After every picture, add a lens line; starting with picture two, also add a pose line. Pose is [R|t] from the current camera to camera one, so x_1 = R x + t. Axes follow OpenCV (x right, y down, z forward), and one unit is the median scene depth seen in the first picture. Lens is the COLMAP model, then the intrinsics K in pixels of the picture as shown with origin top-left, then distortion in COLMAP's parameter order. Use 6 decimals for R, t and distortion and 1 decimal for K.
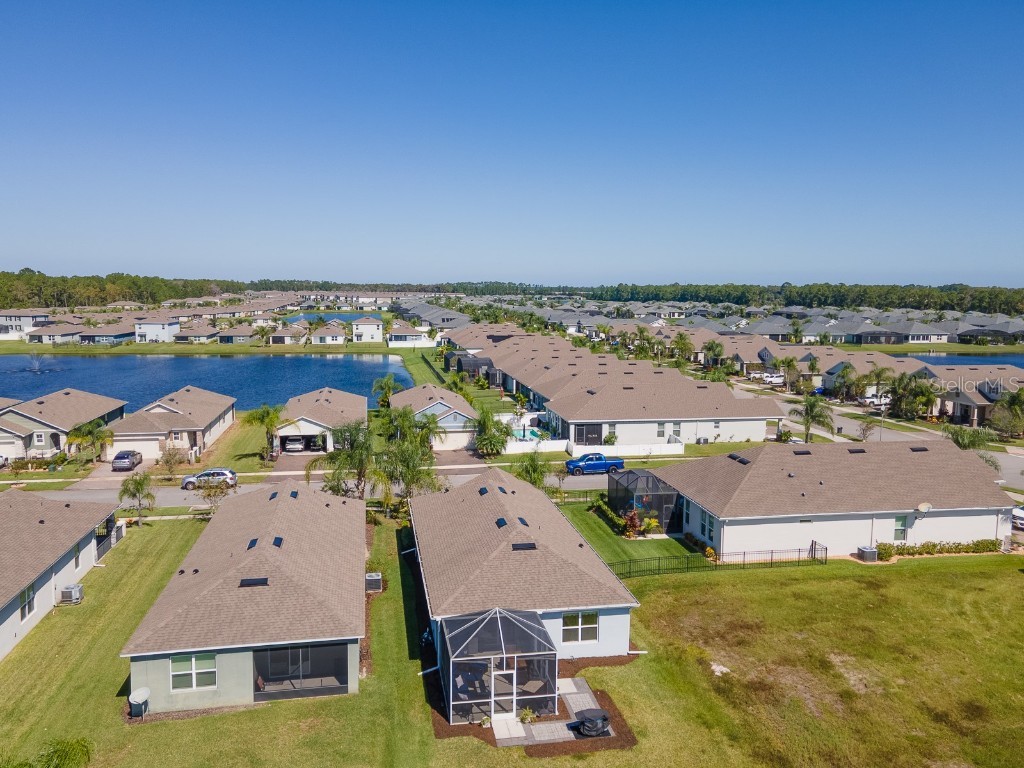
lens RADIAL K [[771.9, 0, 512.0], [0, 771.9, 384.0], [0, 0, 1]] dist [0.009555, 0.007095]
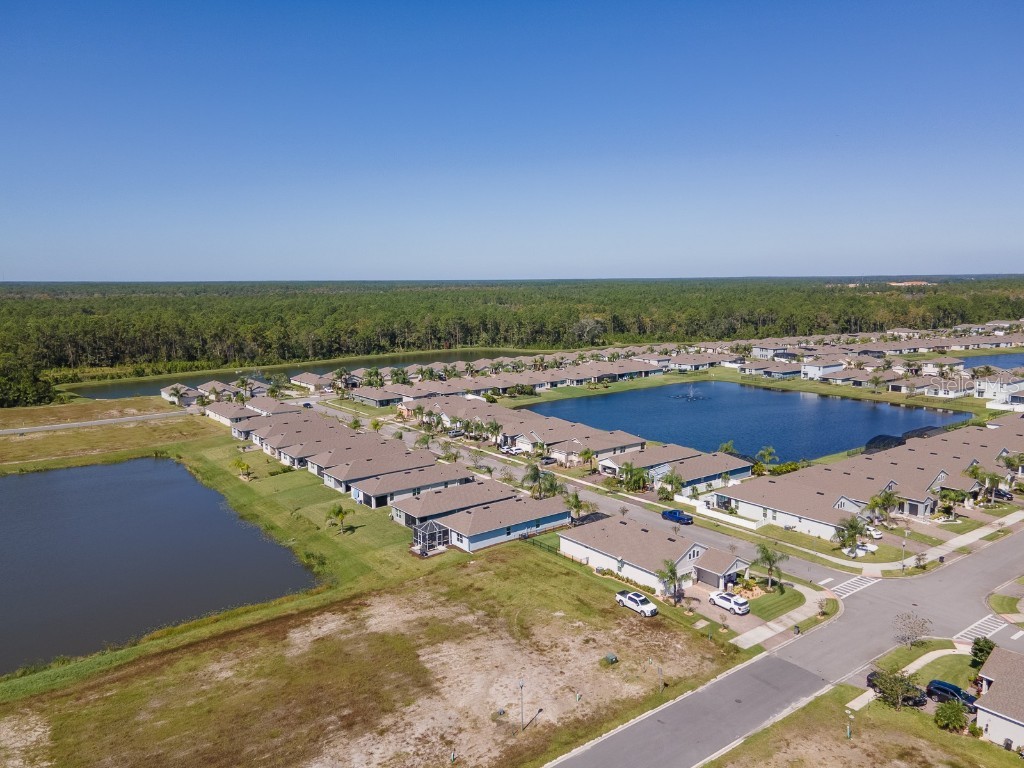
lens RADIAL K [[771.9, 0, 512.0], [0, 771.9, 384.0], [0, 0, 1]] dist [0.009555, 0.007095]
pose [[0.449698, 0.108314, -0.886589, 1.306507], [-0.094636, 0.992810, 0.073289, -0.259850], [0.888153, 0.050946, 0.456715, -0.149652]]
